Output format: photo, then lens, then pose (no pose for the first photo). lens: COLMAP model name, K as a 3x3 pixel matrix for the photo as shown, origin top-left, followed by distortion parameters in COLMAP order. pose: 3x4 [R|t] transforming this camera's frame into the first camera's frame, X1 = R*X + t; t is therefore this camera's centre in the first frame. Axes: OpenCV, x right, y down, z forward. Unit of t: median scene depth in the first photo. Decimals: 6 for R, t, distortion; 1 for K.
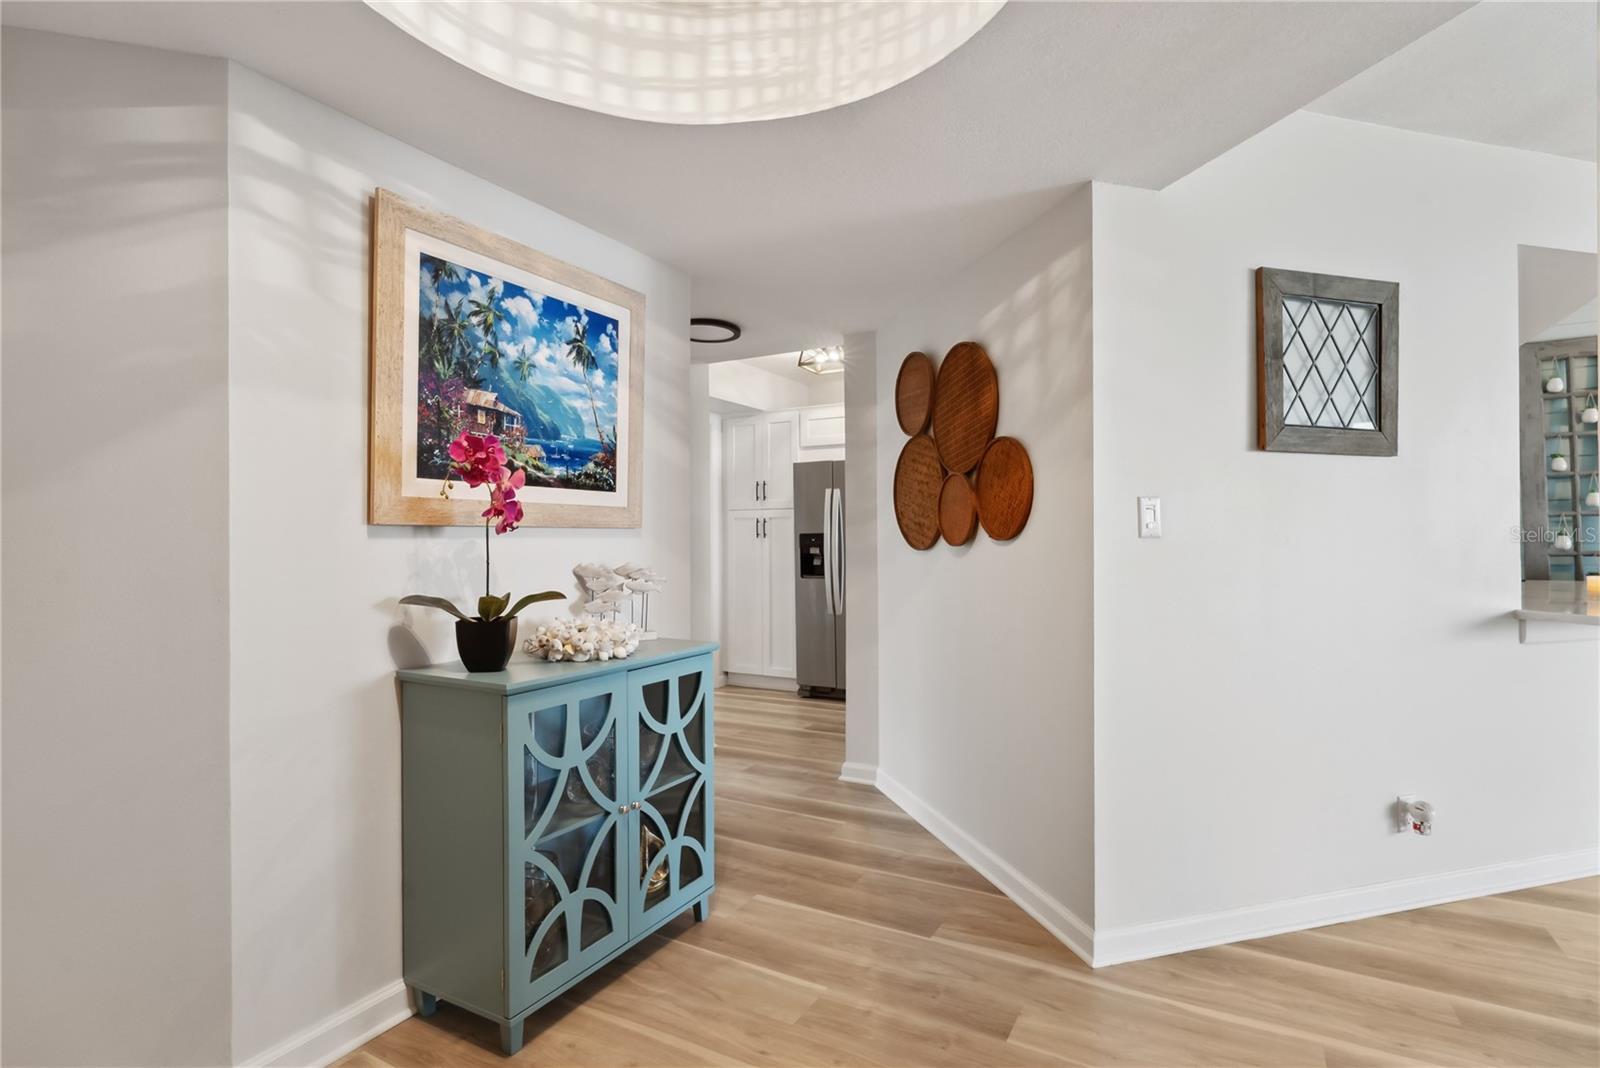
lens RADIAL K [[778.9, 0, 801.8], [0, 778.9, 535.7], [0, 0, 1]] dist [-0.017862, 0.009014]
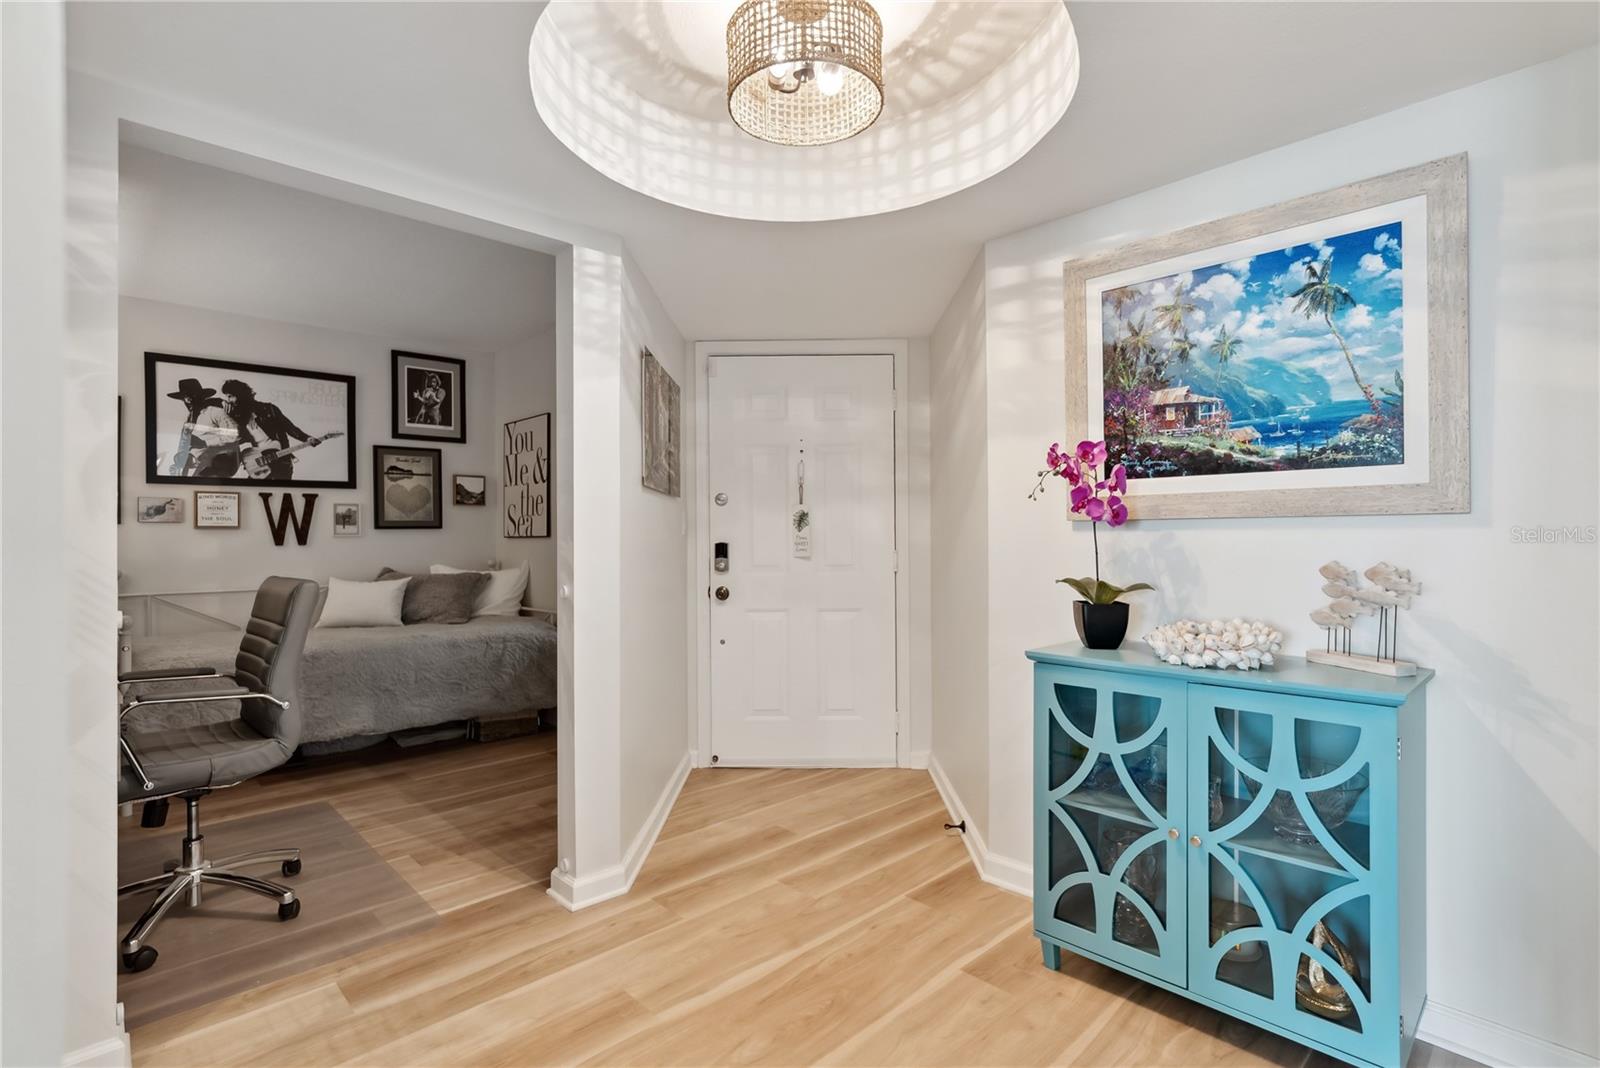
lens RADIAL K [[778.9, 0, 801.8], [0, 778.9, 535.7], [0, 0, 1]] dist [-0.017862, 0.009014]
pose [[-0.291009, 0.002545, -0.956717, 0.654653], [0.007302, 0.999973, 0.000438, 0.005544], [0.956693, -0.006859, -0.291019, 0.746937]]
